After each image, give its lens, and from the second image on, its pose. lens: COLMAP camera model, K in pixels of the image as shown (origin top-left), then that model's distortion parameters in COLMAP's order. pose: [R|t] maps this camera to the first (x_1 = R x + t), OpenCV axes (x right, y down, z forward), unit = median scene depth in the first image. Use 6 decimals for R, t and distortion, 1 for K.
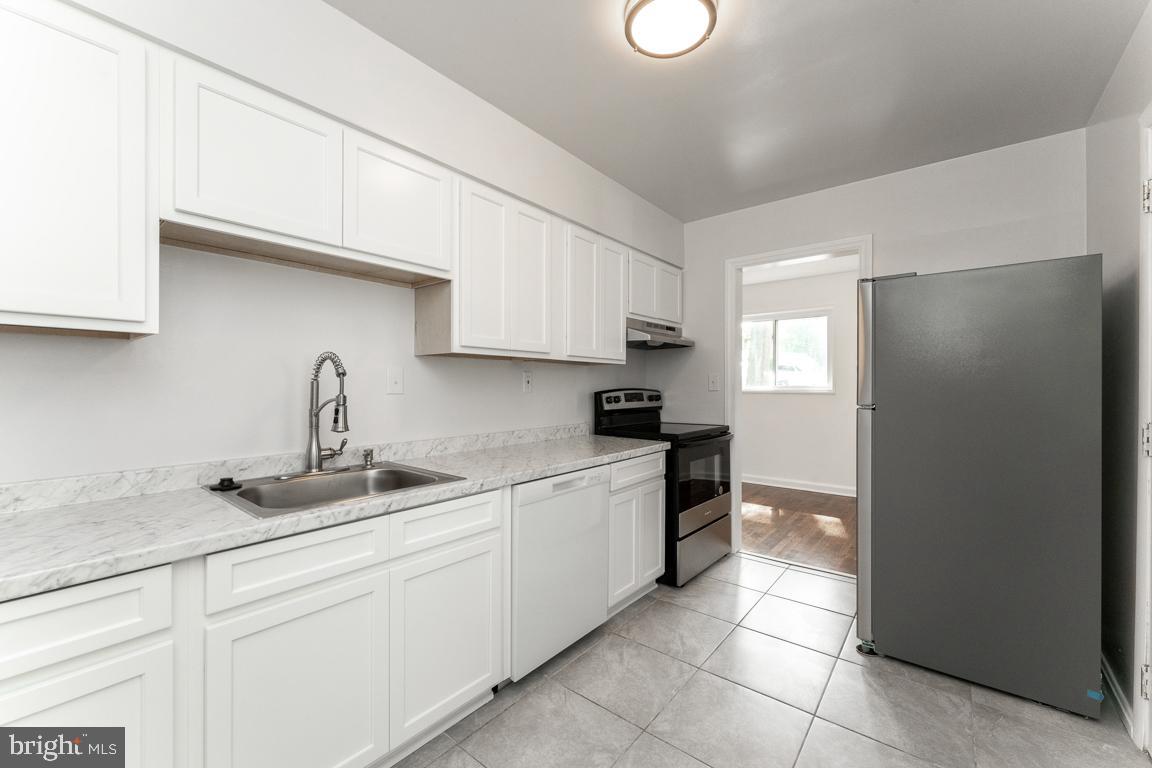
lens RADIAL K [[467.2, 0, 579.2], [0, 467.2, 385.8], [0, 0, 1]] dist [0.008945, 0.000215]
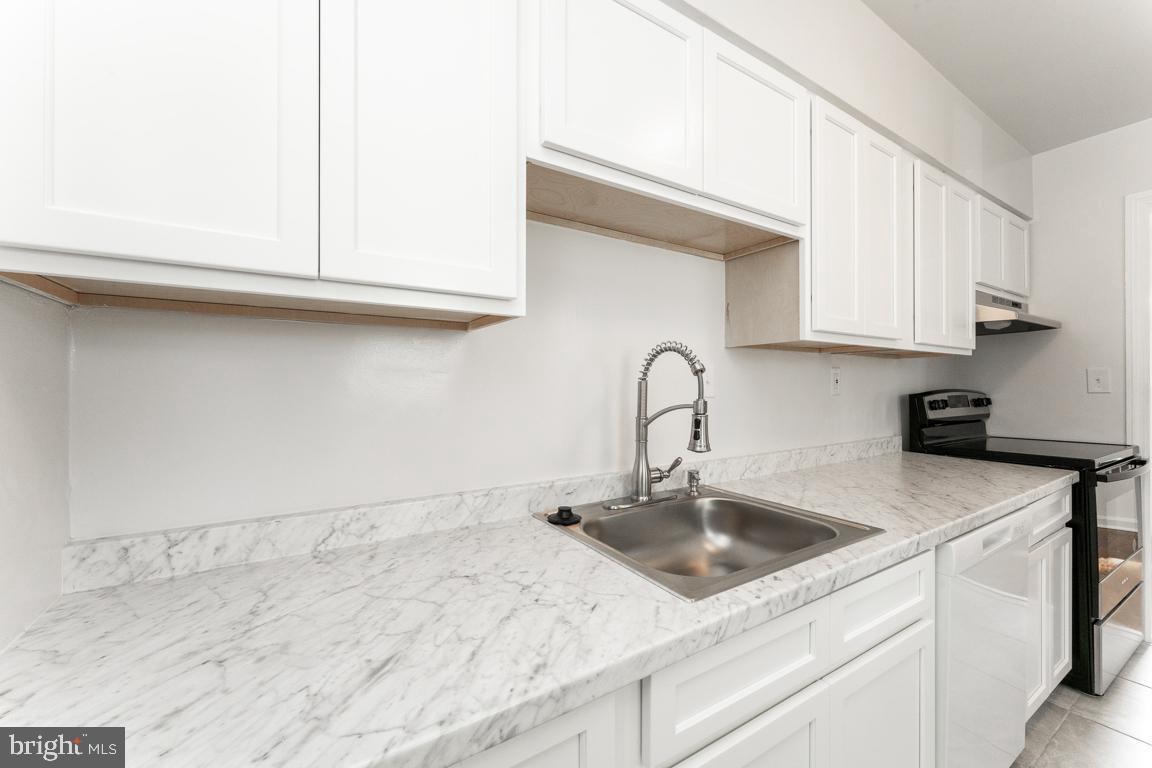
lens RADIAL K [[452.1, 0, 576.0], [0, 452.1, 384.0], [0, 0, 1]] dist [0.013750, 0.000112]
pose [[0.948888, -0.005408, -0.315566, -0.380571], [0.003674, 0.999975, -0.006089, -0.001126], [0.315591, 0.004618, 0.948884, 0.229431]]
